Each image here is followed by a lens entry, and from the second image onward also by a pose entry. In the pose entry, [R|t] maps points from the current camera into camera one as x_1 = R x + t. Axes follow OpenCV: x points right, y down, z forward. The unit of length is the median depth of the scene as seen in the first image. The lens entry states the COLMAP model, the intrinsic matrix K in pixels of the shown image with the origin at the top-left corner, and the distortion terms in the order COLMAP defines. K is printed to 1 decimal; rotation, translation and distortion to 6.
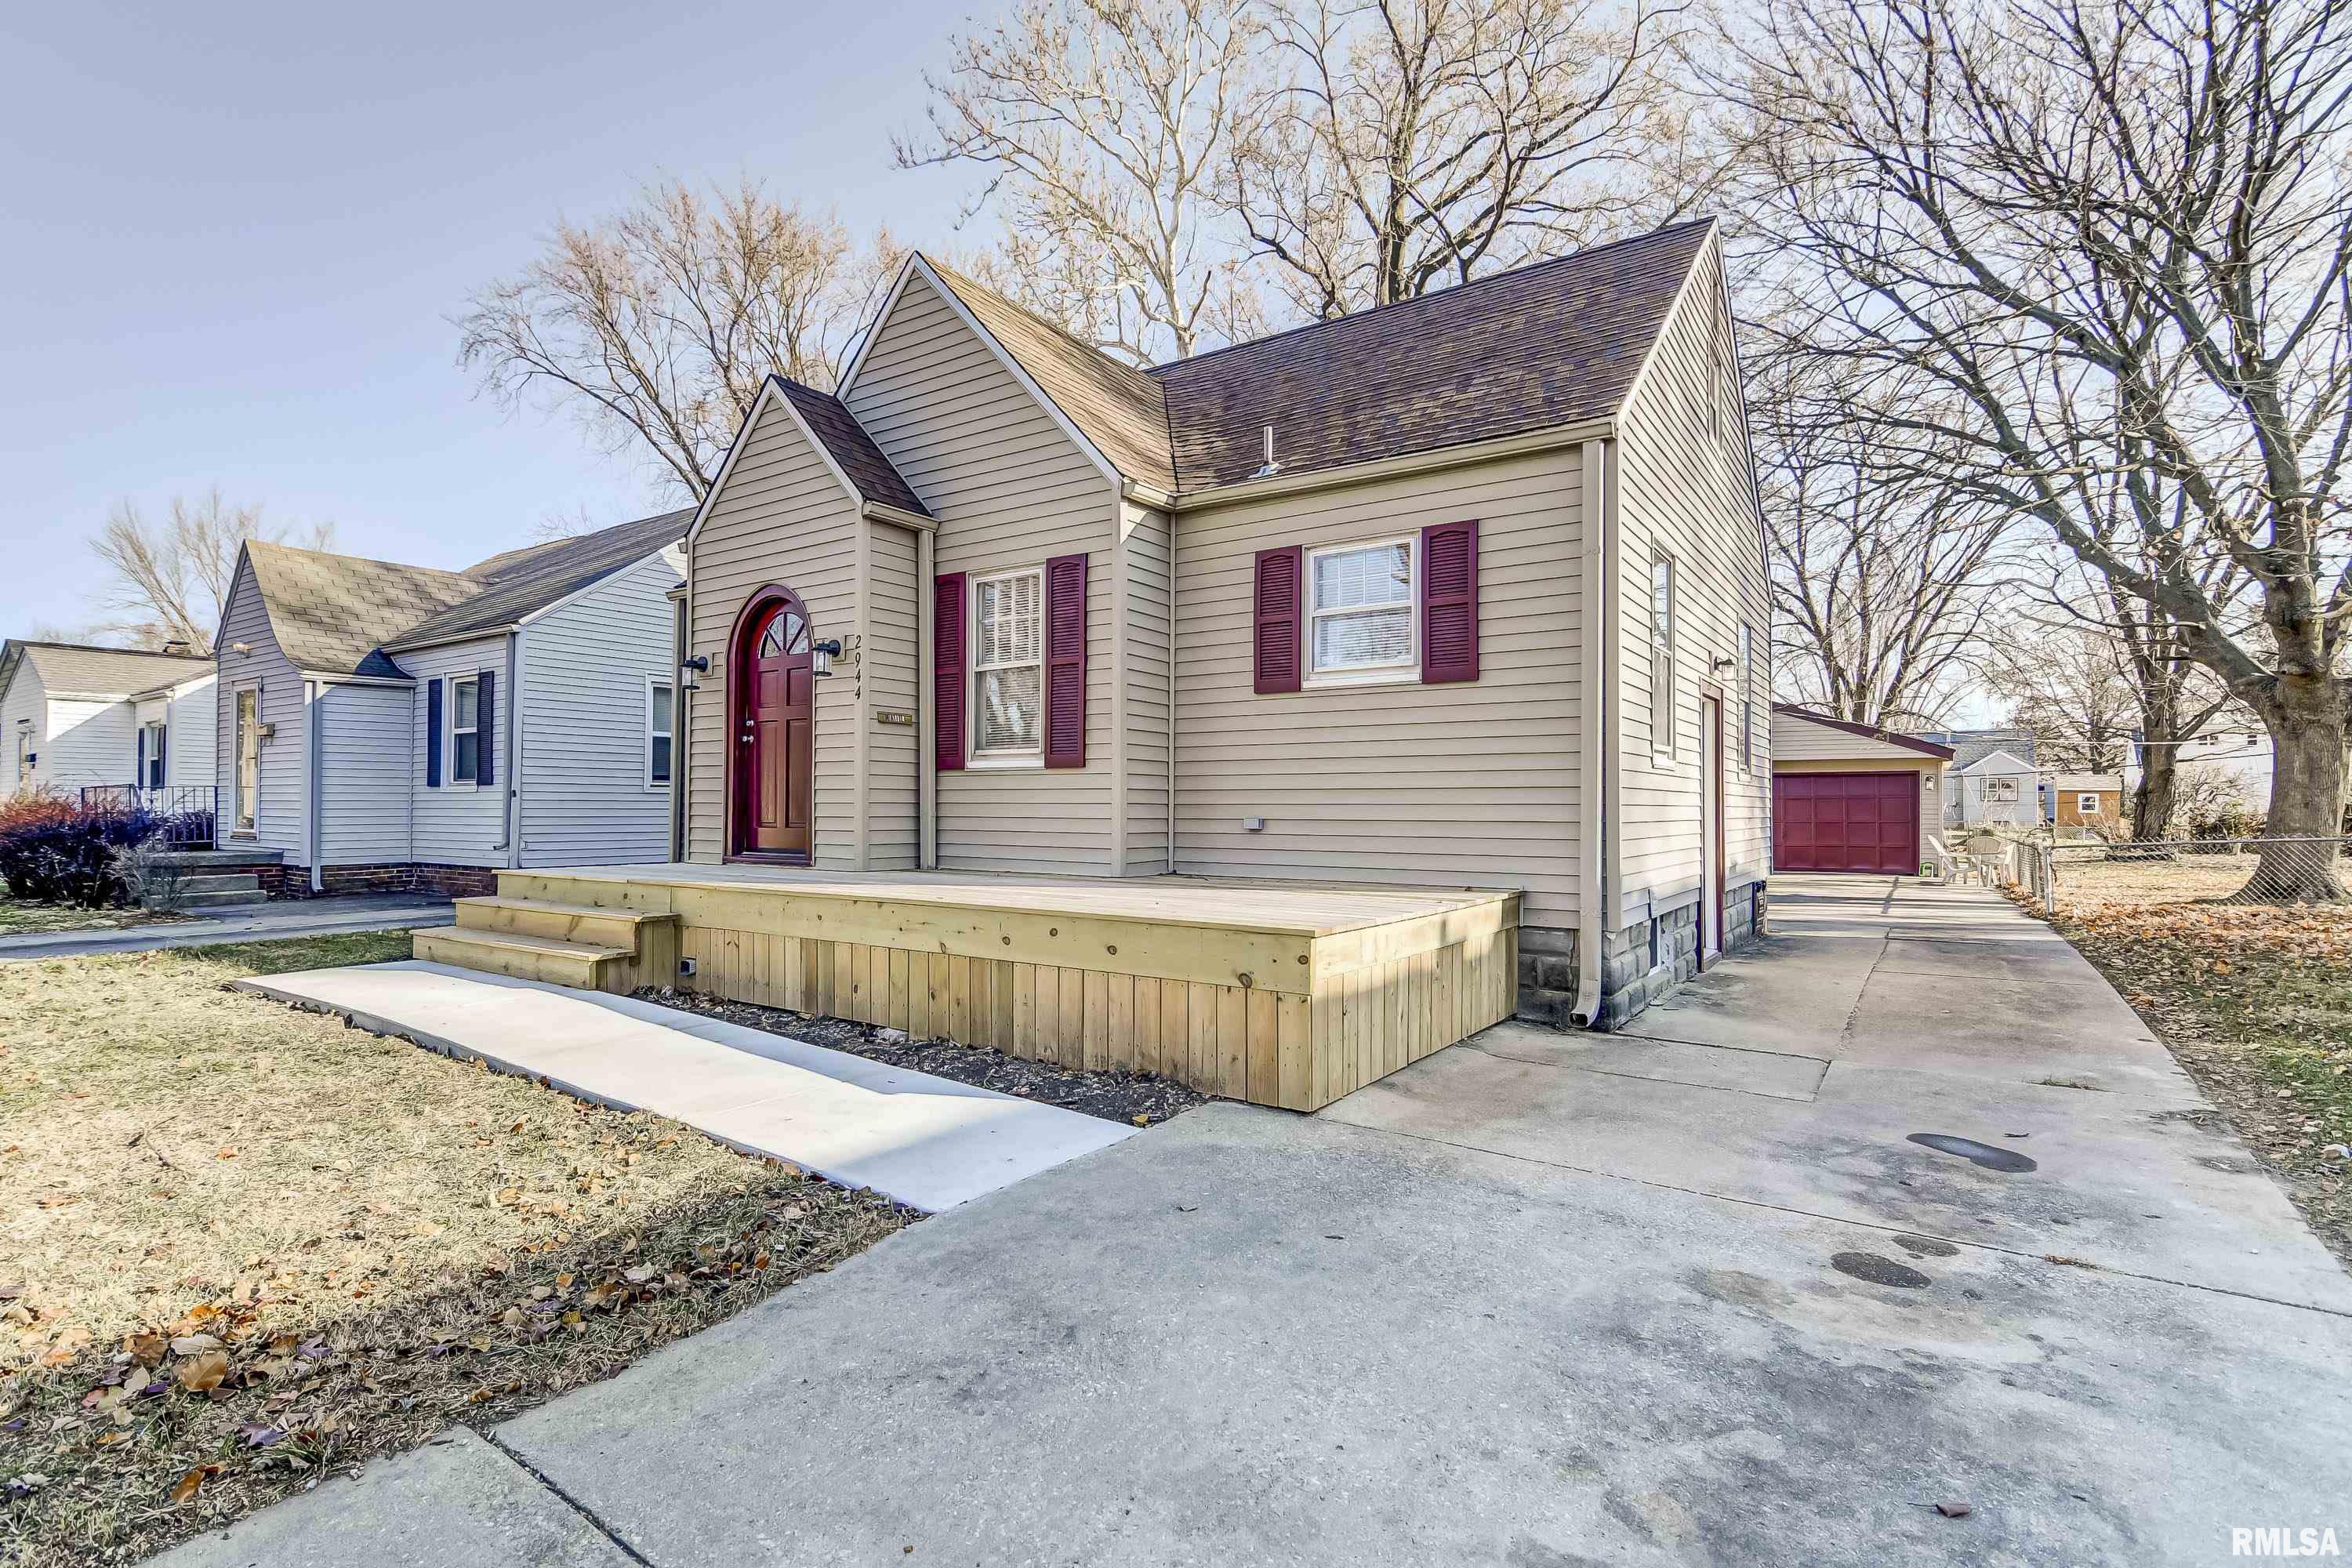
lens RADIAL K [[1150.8, 0, 1159.3], [0, 1150.8, 790.3], [0, 0, 1]] dist [0.015367, -0.012607]
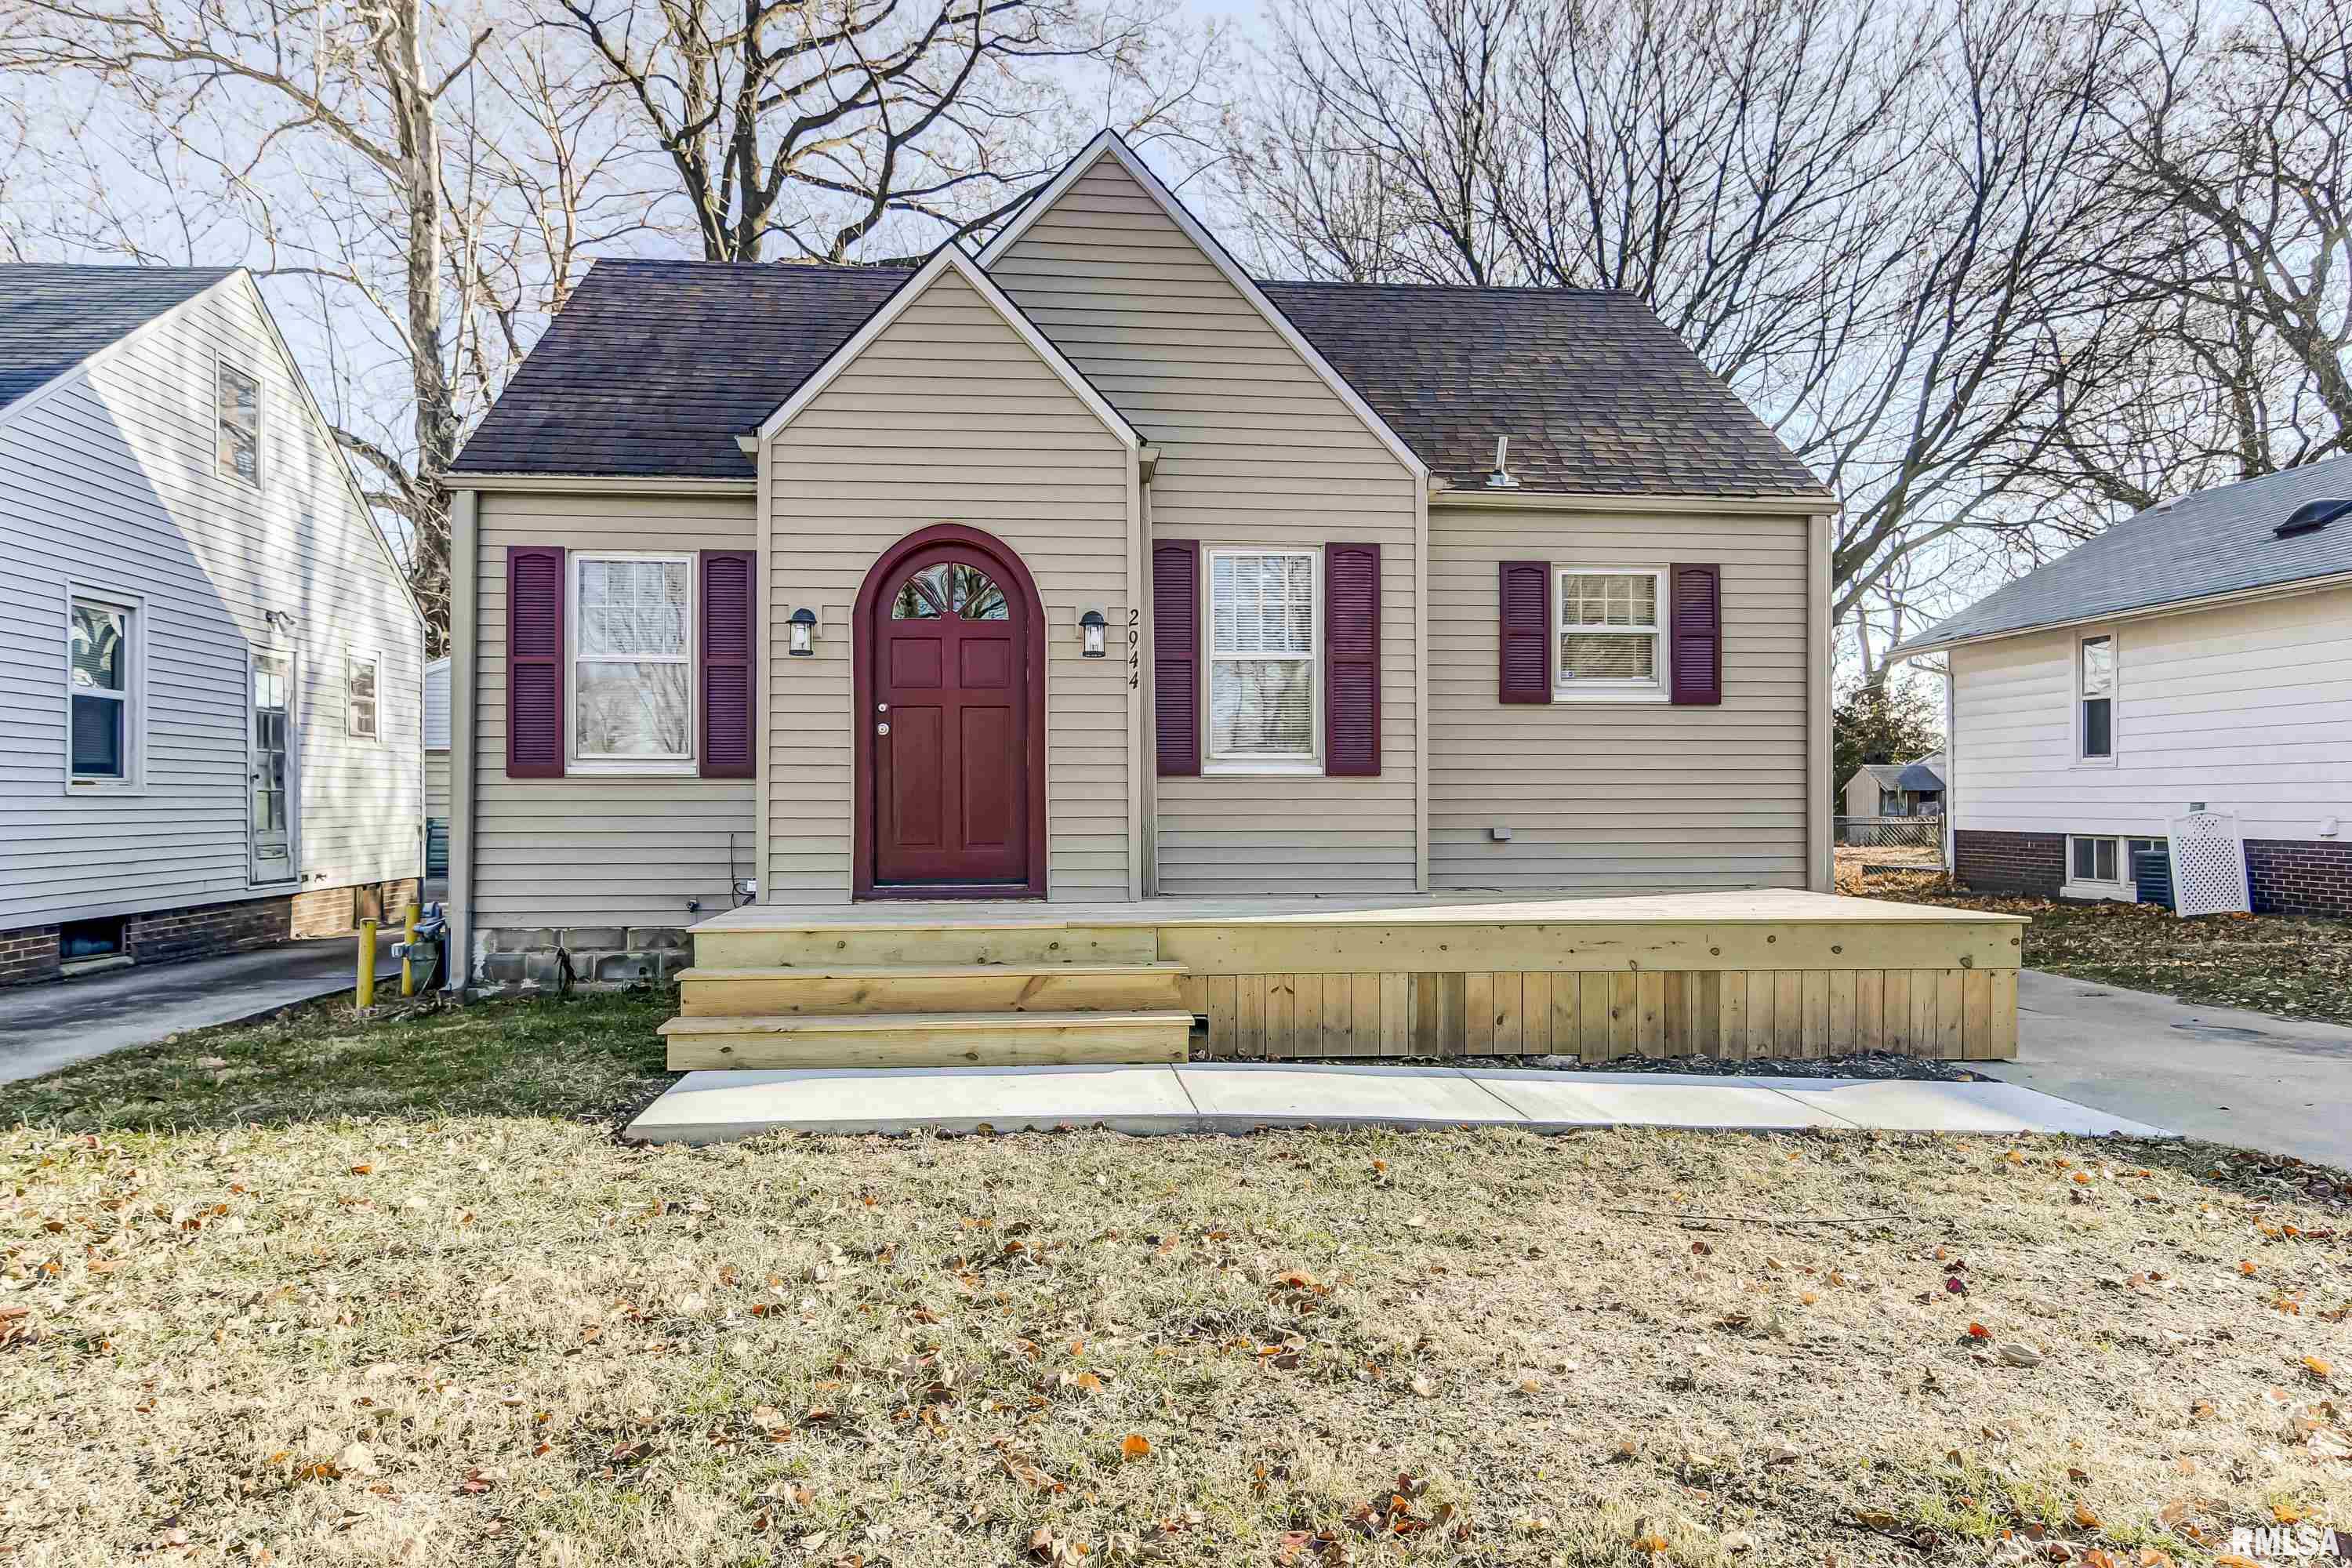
lens RADIAL K [[1521.9, 0, 1110.5], [0, 1521.9, 800.9], [0, 0, 1]] dist [0.015631, -0.004529]
pose [[0.760001, -0.006638, 0.649888, -1.006618], [-0.005533, 0.999846, 0.016683, -0.018842], [-0.649898, -0.016275, 0.759847, 0.206705]]
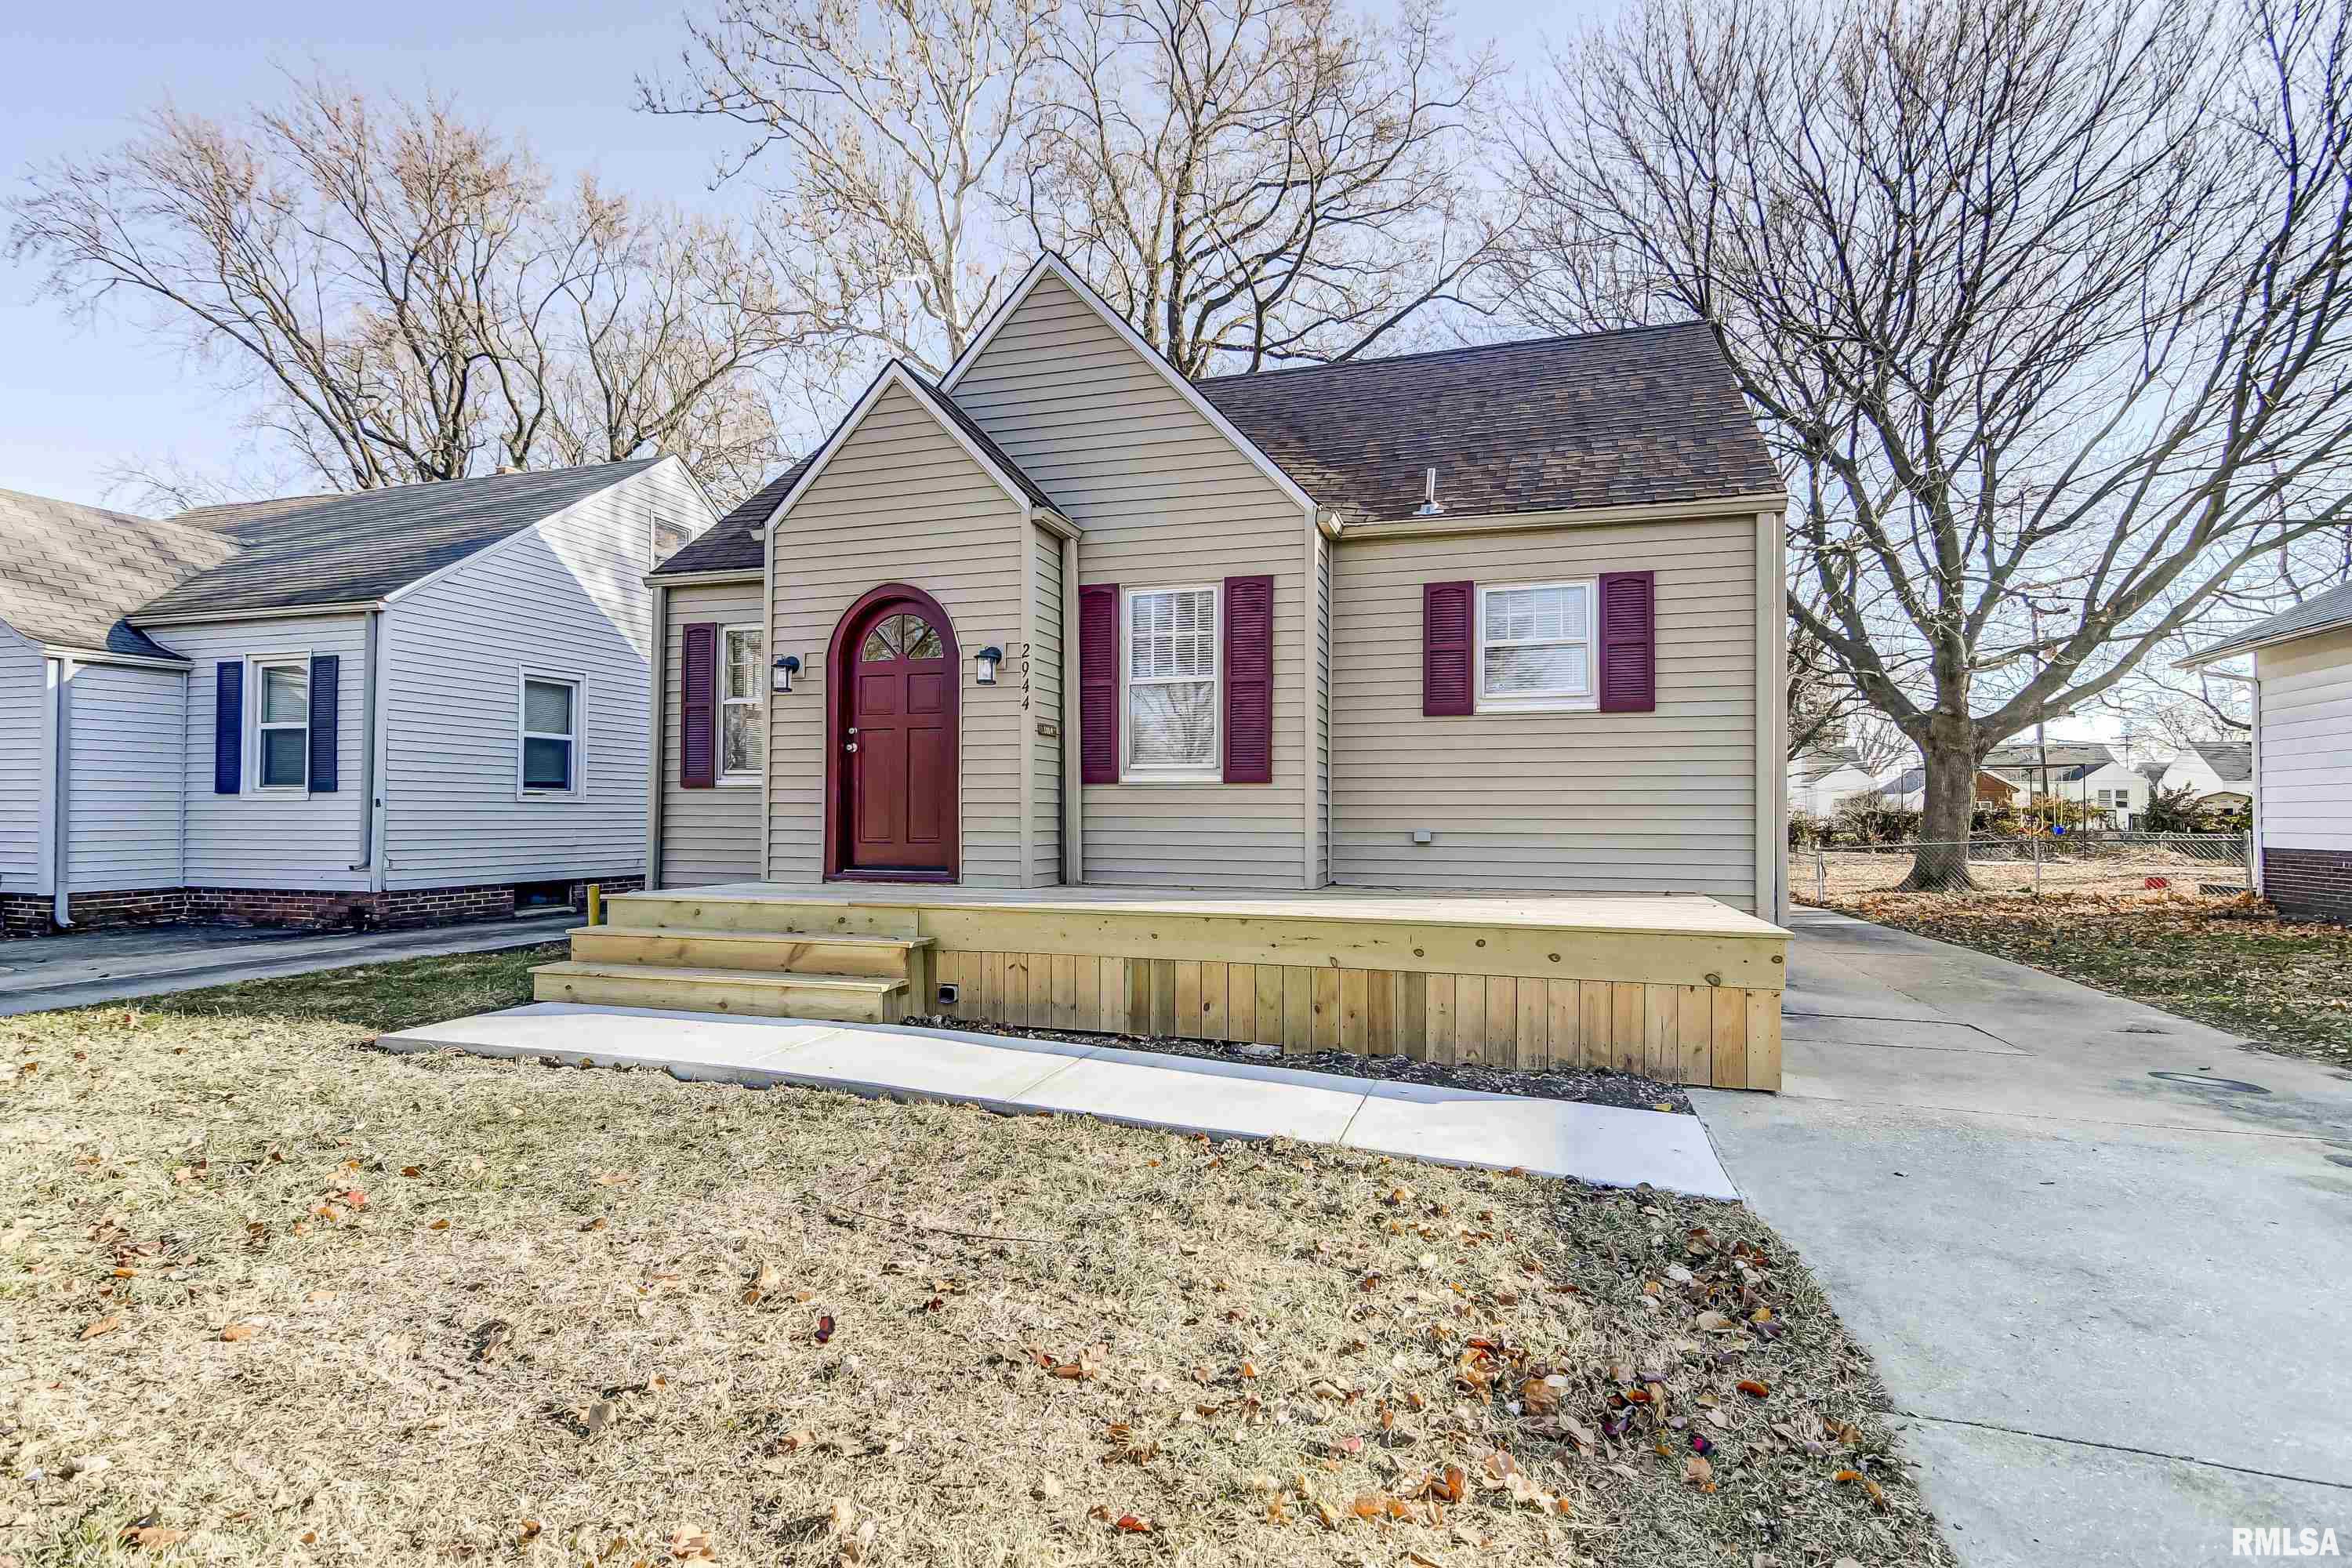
lens RADIAL K [[1150.8, 0, 1153.1], [0, 1150.8, 790.4], [0, 0, 1]] dist [0.015367, -0.012607]
pose [[0.952963, 0.005377, 0.303038, -0.470008], [-0.004088, 0.999980, -0.004889, -0.007537], [-0.303058, 0.003421, 0.952966, 0.050537]]
